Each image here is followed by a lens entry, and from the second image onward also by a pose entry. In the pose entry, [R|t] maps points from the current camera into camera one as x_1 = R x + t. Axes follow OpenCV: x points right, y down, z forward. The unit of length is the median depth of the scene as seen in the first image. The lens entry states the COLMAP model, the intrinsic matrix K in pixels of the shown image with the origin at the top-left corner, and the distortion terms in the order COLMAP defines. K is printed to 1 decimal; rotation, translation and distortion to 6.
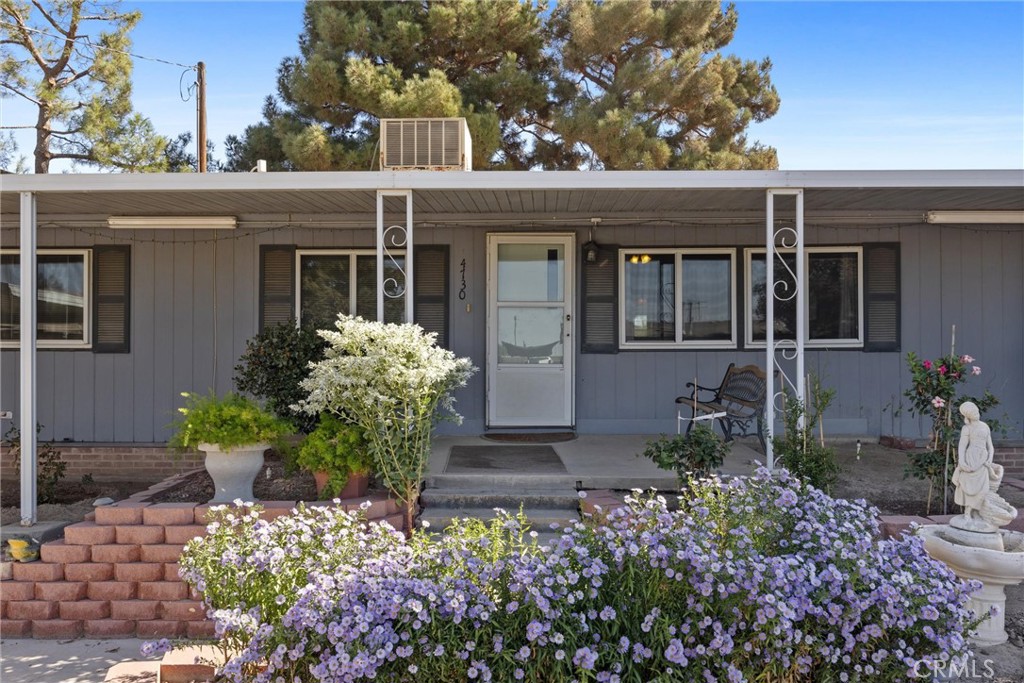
lens RADIAL K [[792.9, 0, 513.4], [0, 792.9, 341.7], [0, 0, 1]] dist [-0.016710, -0.006679]
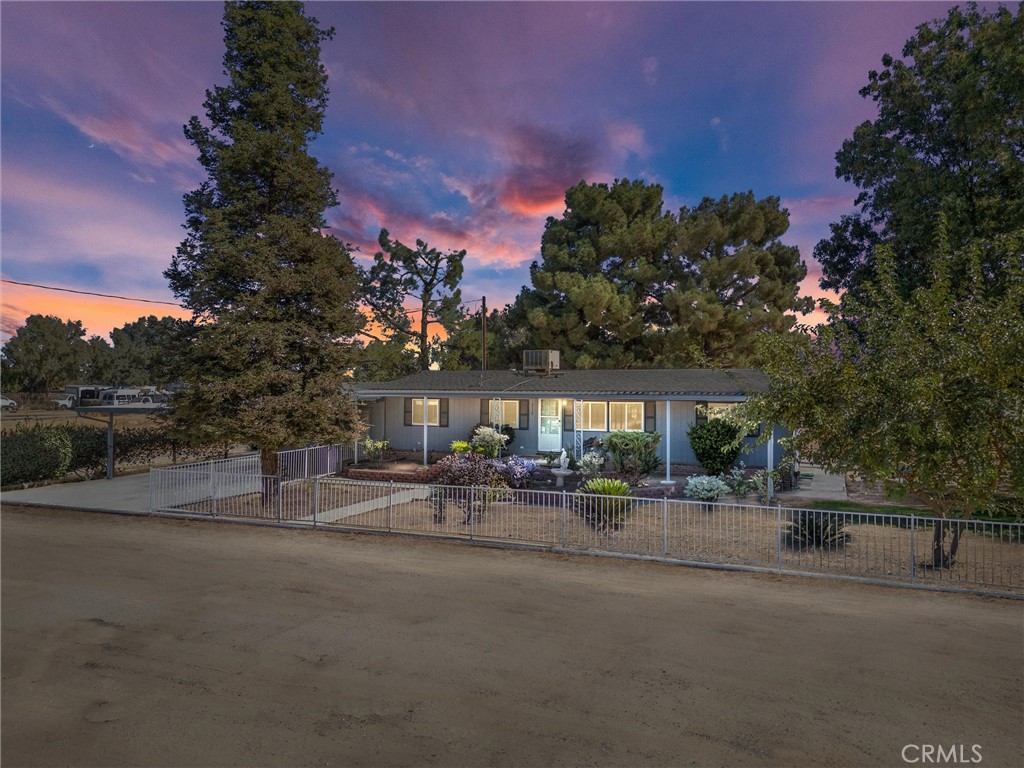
lens RADIAL K [[741.2, 0, 514.7], [0, 741.2, 384.1], [0, 0, 1]] dist [0.026340, -0.007531]
pose [[0.917081, 0.006644, -0.398647, 0.475904], [-0.003400, 0.999955, 0.008842, -0.088338], [0.398687, -0.006753, 0.917062, -0.831001]]
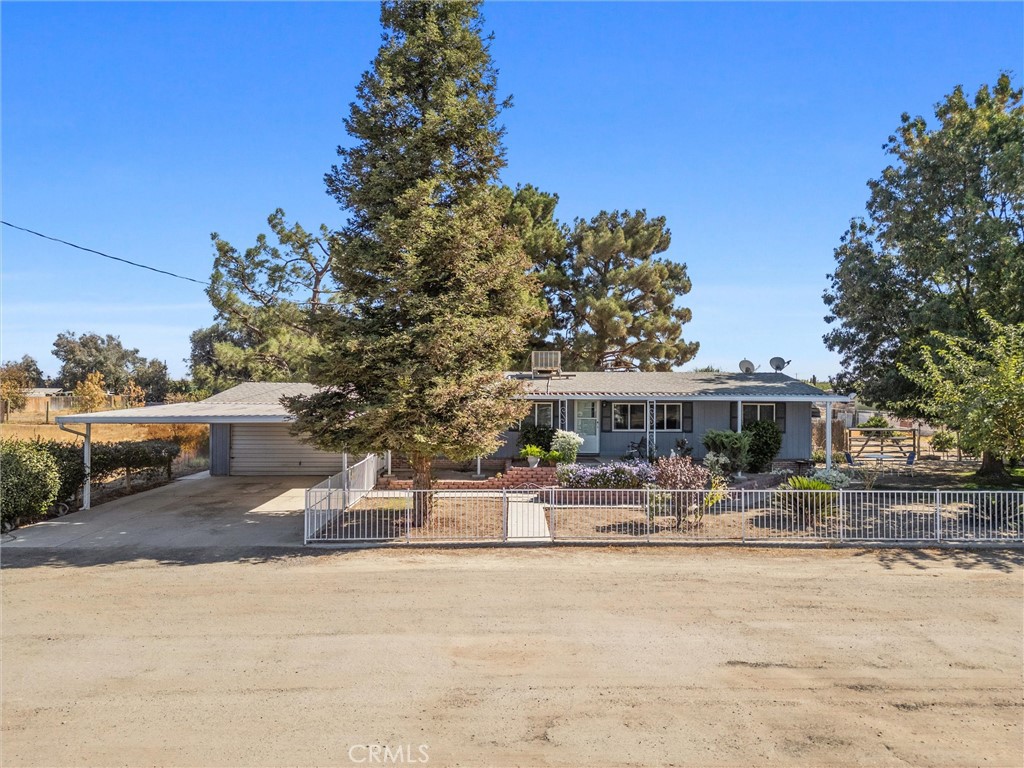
lens RADIAL K [[741.2, 0, 511.9], [0, 741.2, 384.6], [0, 0, 1]] dist [0.026340, -0.007531]
pose [[0.999703, 0.009650, 0.022398, -0.154273], [-0.009767, 0.999939, 0.005087, -0.084369], [-0.022348, -0.005305, 0.999736, -0.909887]]
